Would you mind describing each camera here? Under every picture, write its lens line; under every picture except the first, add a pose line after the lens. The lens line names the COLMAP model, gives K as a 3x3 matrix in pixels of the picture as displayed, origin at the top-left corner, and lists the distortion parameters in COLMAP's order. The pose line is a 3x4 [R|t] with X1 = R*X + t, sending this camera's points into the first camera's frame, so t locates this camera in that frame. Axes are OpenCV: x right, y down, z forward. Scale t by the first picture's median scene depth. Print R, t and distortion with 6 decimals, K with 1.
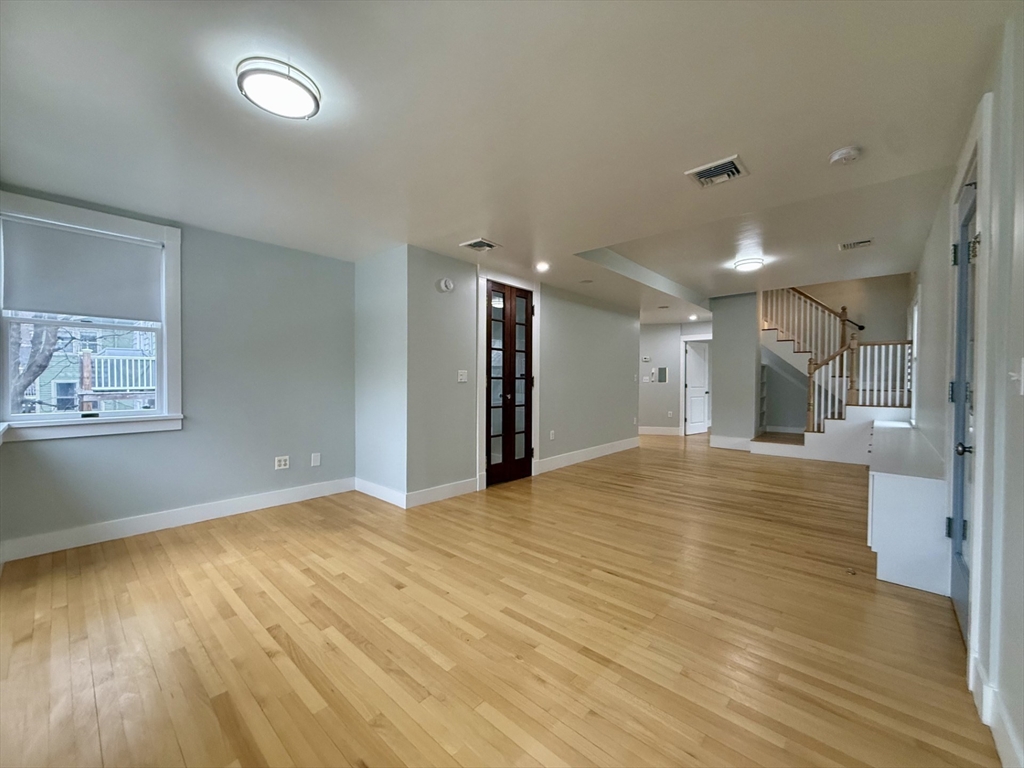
lens RADIAL K [[407.7, 0, 508.1], [0, 407.7, 386.0], [0, 0, 1]] dist [-0.004160, 0.000002]
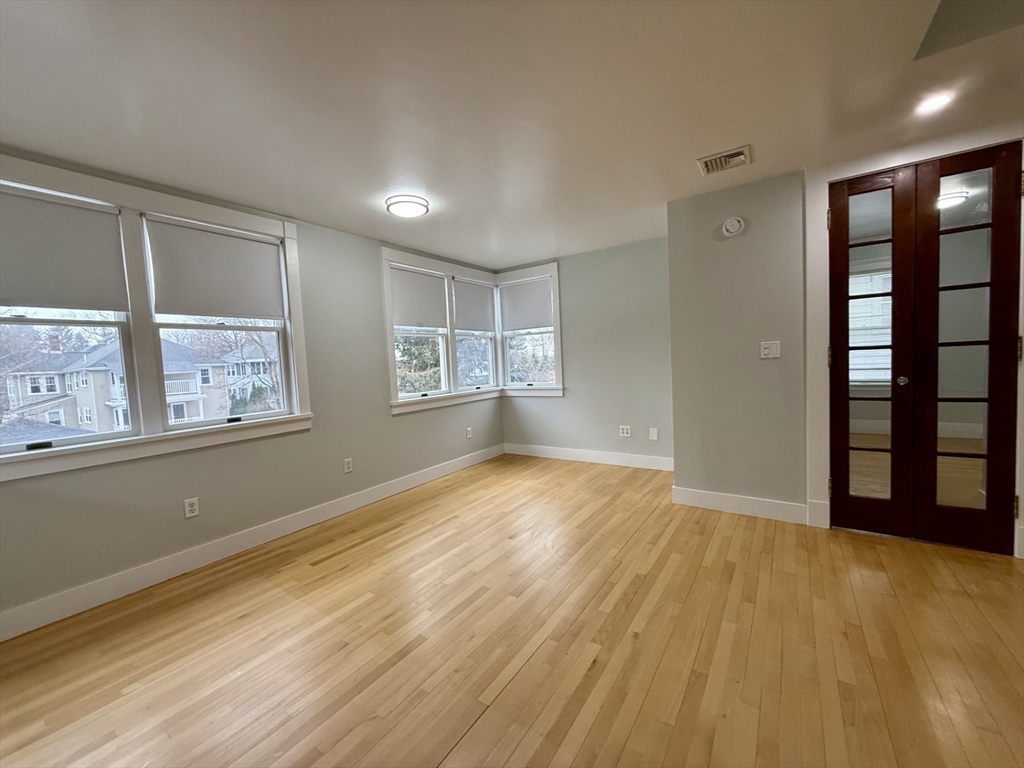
lens RADIAL K [[407.7, 0, 509.8], [0, 407.7, 383.0], [0, 0, 1]] dist [-0.004160, 0.000002]
pose [[0.130228, 0.040431, -0.990659, 0.649984], [0.030485, 0.998533, 0.044760, -0.014605], [0.991015, -0.036029, 0.128804, 0.604350]]
